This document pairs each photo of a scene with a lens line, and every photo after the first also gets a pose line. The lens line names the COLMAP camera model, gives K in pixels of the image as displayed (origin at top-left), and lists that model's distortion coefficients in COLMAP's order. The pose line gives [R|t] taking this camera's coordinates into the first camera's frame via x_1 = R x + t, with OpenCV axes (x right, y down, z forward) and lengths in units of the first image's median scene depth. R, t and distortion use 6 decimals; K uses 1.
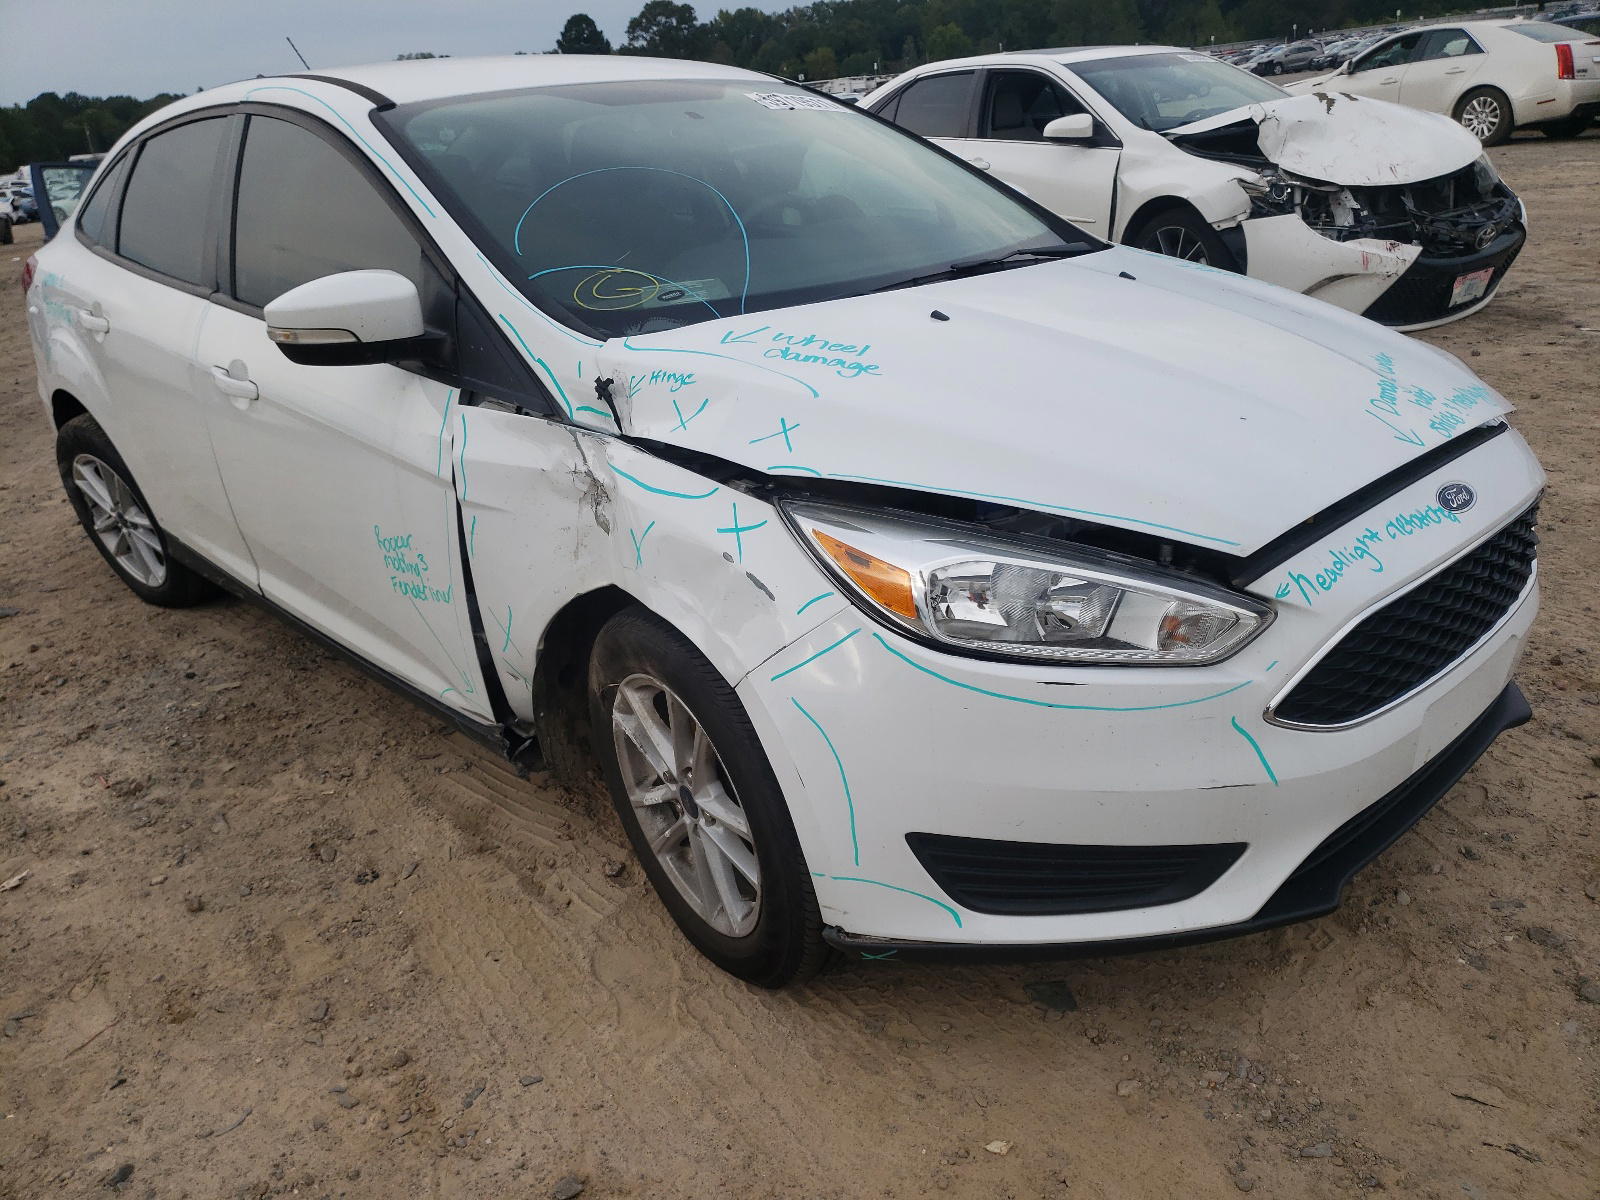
lens RADIAL K [[1305.4, 0, 790.1], [0, 1305.4, 613.0], [0, 0, 1]] dist [0.019242, -0.013786]
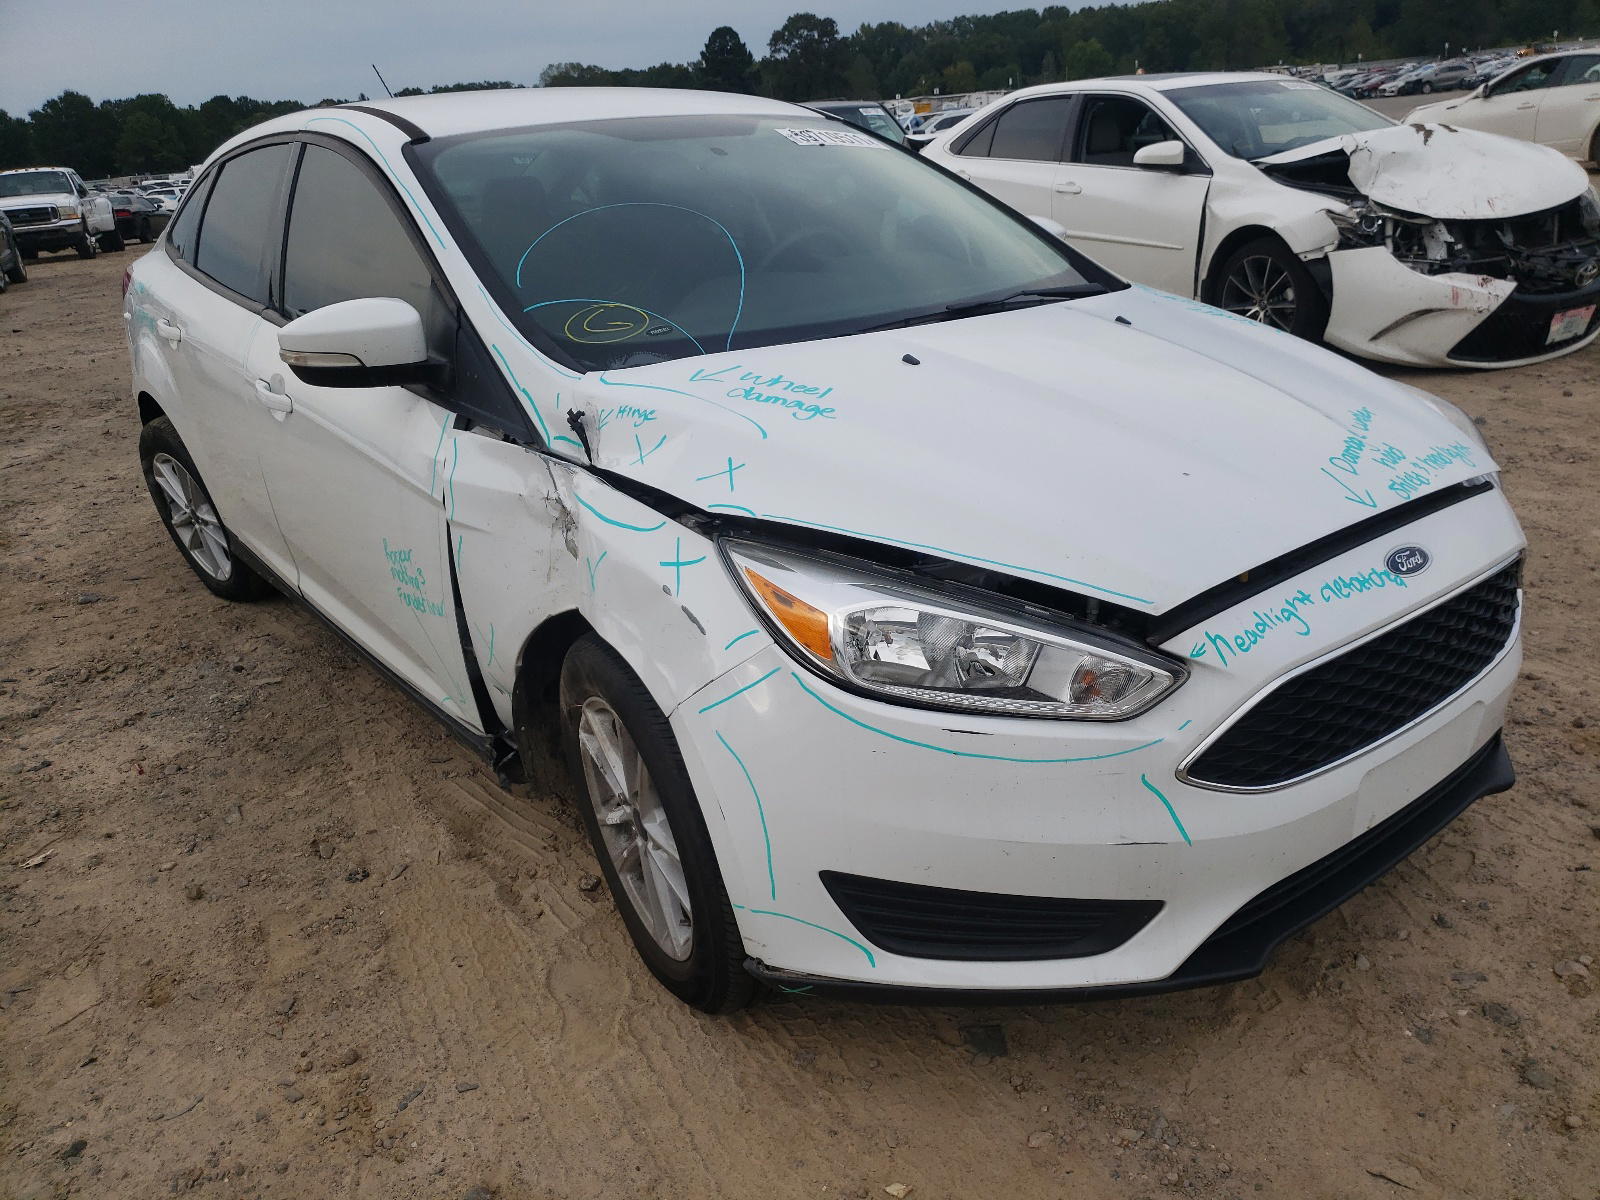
lens RADIAL K [[1305.4, 0, 812.9], [0, 1305.4, 584.6], [0, 0, 1]] dist [0.019242, -0.013786]
pose [[0.995980, 0.042623, -0.078786, 0.126494], [-0.044590, 0.998732, -0.023372, -0.024558], [0.077690, 0.026791, 0.996618, -0.016444]]
